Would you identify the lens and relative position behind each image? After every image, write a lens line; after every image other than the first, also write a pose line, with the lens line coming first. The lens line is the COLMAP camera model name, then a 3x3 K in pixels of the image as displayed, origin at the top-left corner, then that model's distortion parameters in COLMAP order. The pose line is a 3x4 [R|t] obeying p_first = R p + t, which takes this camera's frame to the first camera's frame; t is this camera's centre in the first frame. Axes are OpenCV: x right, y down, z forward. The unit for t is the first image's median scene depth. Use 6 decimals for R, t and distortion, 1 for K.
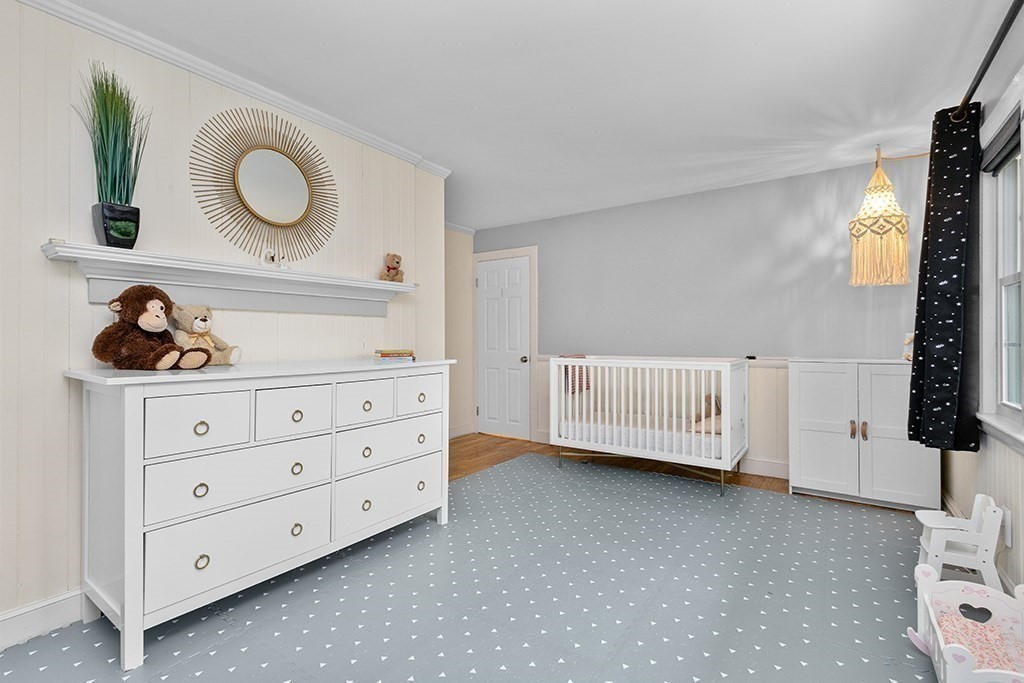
lens RADIAL K [[468.2, 0, 512.0], [0, 468.2, 341.5], [0, 0, 1]] dist [0.001793, 0.000023]
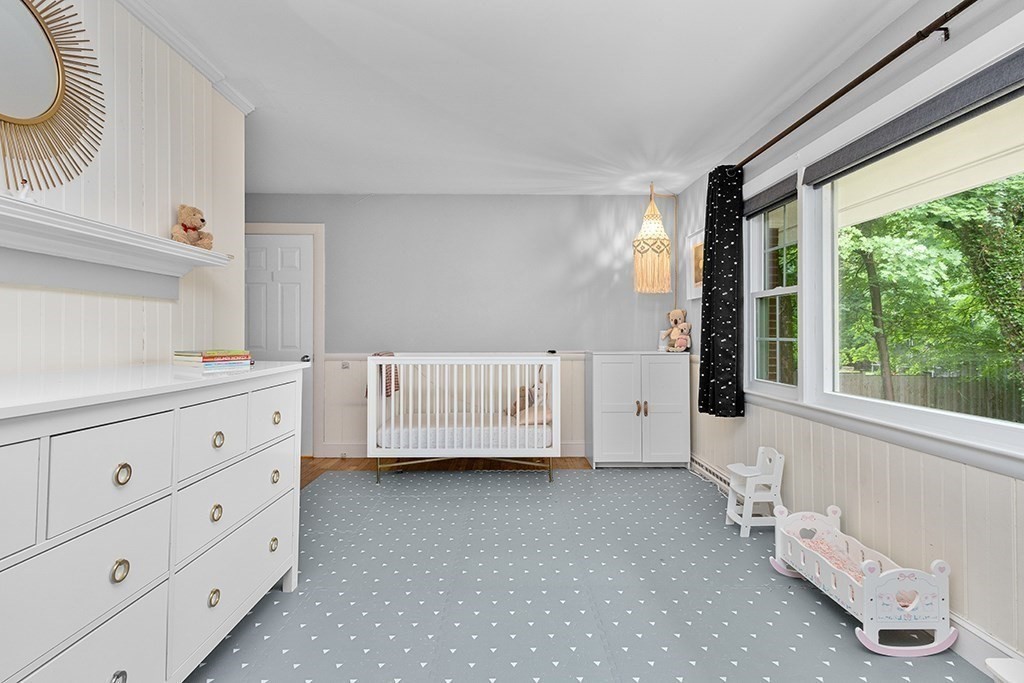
lens RADIAL K [[470.7, 0, 511.4], [0, 470.7, 332.1], [0, 0, 1]] dist [-0.000887, -0.000242]
pose [[0.812238, 0.005004, 0.583305, -0.244268], [0.001240, 0.999946, -0.010304, -0.000640], [-0.583325, 0.009093, 0.812188, 0.171127]]
